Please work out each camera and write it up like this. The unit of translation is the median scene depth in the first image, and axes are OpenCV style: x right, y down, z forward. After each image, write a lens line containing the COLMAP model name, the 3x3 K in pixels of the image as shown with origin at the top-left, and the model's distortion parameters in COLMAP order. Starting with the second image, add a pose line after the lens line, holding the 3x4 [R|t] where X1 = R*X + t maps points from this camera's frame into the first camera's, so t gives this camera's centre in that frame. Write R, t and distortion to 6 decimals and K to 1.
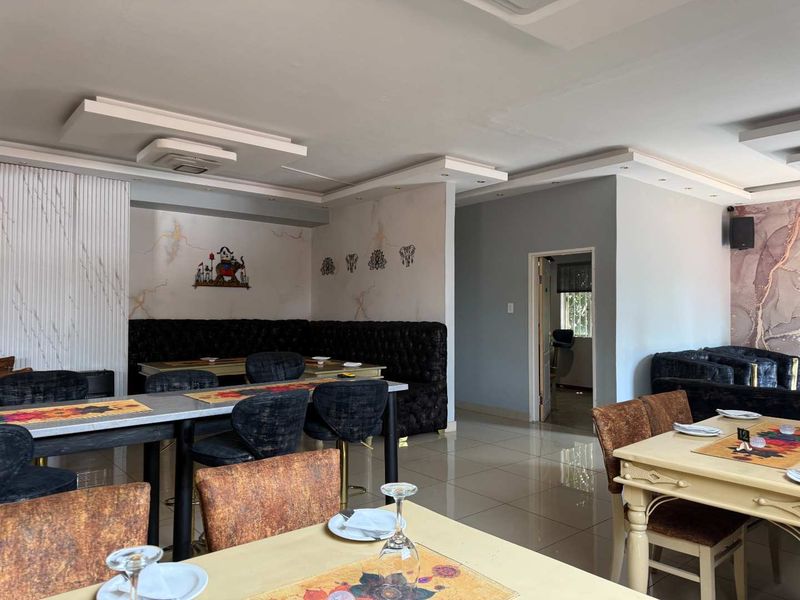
lens RADIAL K [[557.8, 0, 400.9], [0, 557.8, 302.3], [0, 0, 1]] dist [-0.004148, -0.000171]
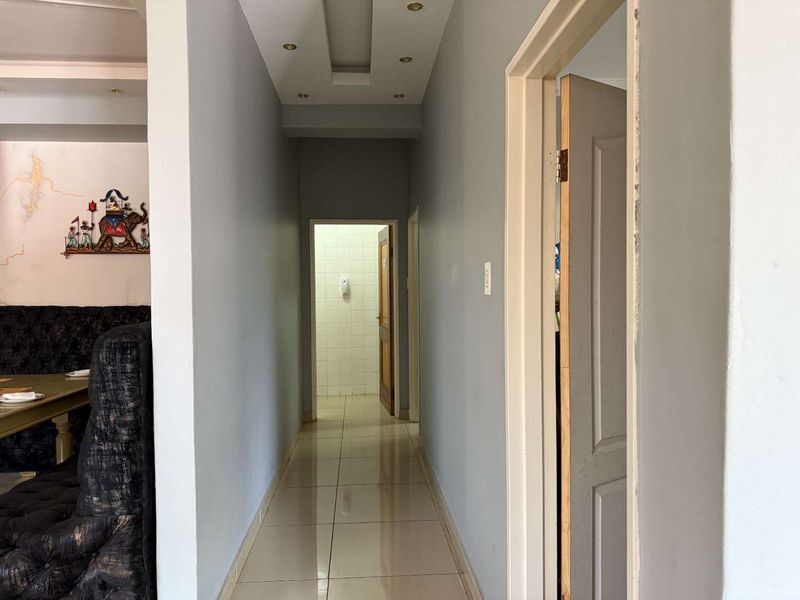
lens RADIAL K [[557.8, 0, 398.6], [0, 557.8, 297.3], [0, 0, 1]] dist [-0.004148, -0.000171]
pose [[0.810951, 0.000940, -0.585114, 0.309820], [0.019025, 0.999428, 0.027974, 0.009422], [0.584805, -0.033817, 0.810468, 0.686672]]
